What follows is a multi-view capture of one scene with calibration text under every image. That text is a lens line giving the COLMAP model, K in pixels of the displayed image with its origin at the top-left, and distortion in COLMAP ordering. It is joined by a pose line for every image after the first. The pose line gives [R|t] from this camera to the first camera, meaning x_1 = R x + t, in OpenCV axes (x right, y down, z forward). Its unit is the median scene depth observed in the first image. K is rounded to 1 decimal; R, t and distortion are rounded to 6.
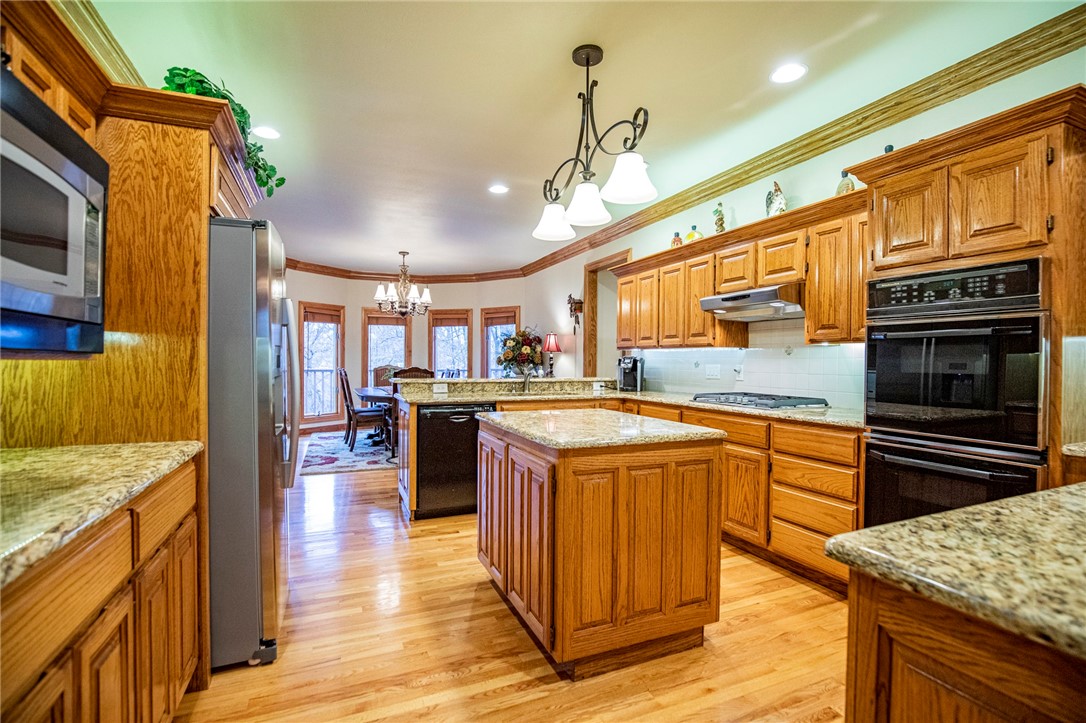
lens RADIAL K [[502.3, 0, 548.7], [0, 502.3, 361.7], [0, 0, 1]] dist [-0.028175, 0.001623]
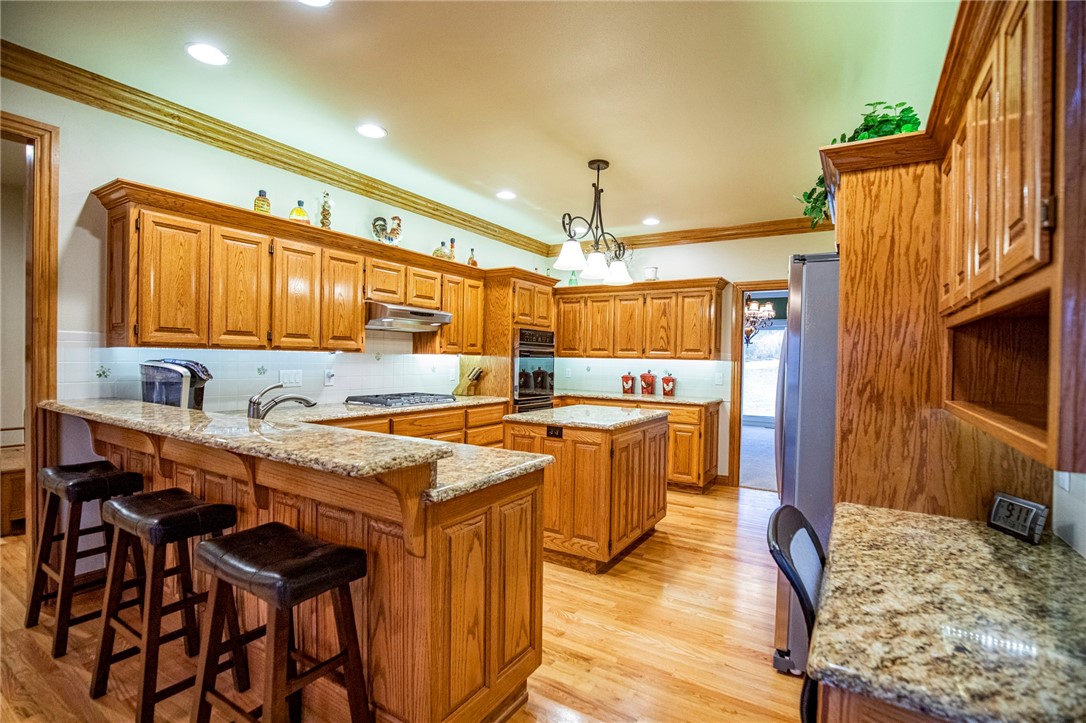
lens RADIAL K [[502.3, 0, 548.8], [0, 502.3, 364.3], [0, 0, 1]] dist [-0.028175, 0.001623]
pose [[-0.564094, -0.027295, 0.825259, -0.711599], [-0.021955, 0.999596, 0.018054, -0.032720], [-0.825419, -0.007935, -0.564465, 1.294275]]
